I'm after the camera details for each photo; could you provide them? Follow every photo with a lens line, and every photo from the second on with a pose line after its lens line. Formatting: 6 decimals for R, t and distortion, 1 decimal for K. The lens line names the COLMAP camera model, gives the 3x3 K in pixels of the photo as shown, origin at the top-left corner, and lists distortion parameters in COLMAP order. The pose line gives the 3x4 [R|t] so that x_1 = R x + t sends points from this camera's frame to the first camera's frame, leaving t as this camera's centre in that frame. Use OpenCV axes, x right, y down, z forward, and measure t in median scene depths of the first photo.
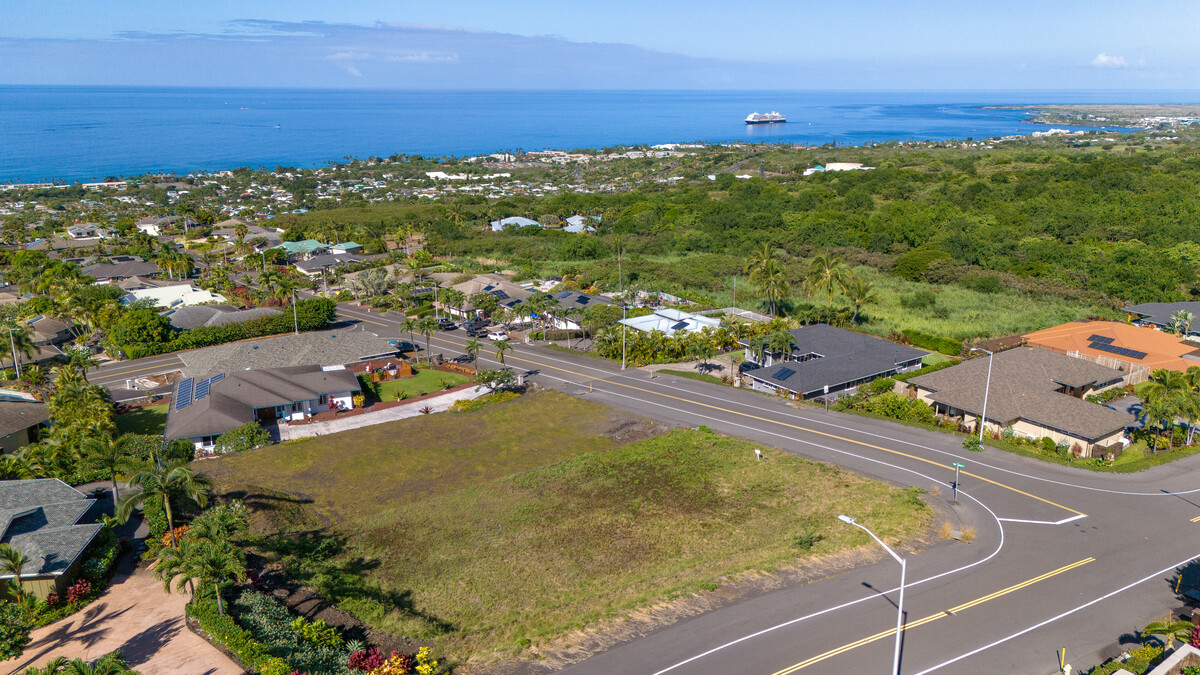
lens RADIAL K [[875.3, 0, 602.0], [0, 875.3, 335.1], [0, 0, 1]] dist [0.072753, -0.077954]
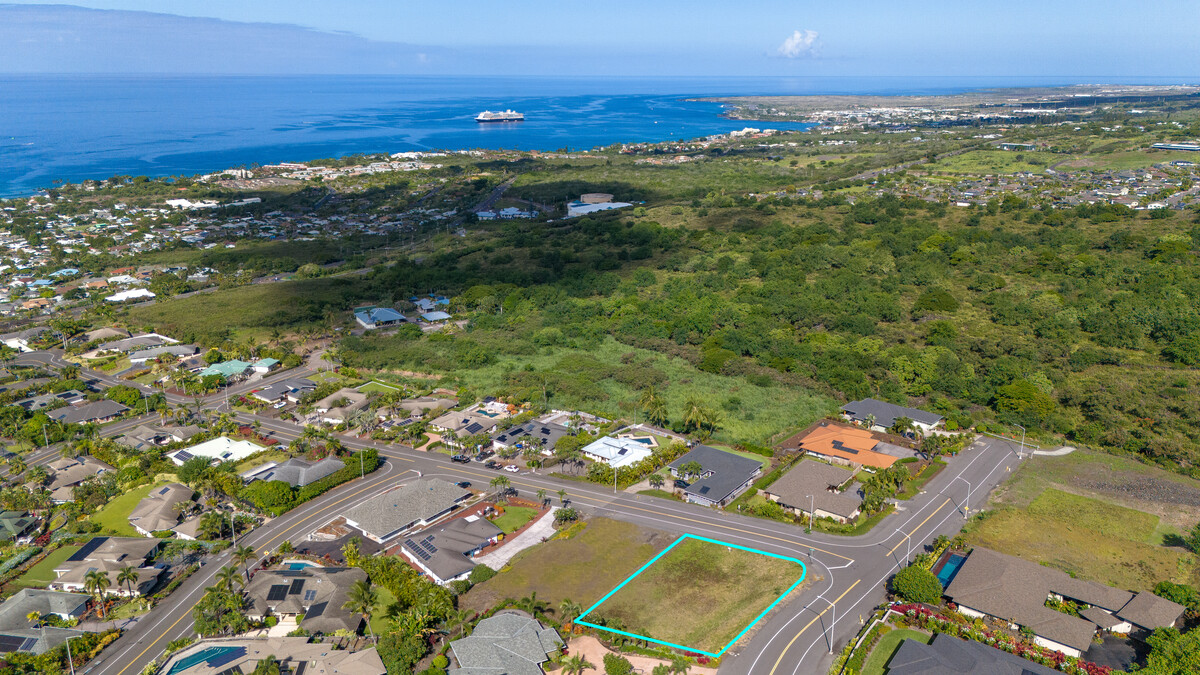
lens RADIAL K [[875.3, 0, 602.0], [0, 875.3, 335.1], [0, 0, 1]] dist [0.072753, -0.077954]
pose [[0.953396, -0.085046, 0.289490, -0.202459], [0.080698, 0.996374, 0.026946, -0.136738], [-0.290732, -0.002329, 0.956802, -0.301743]]
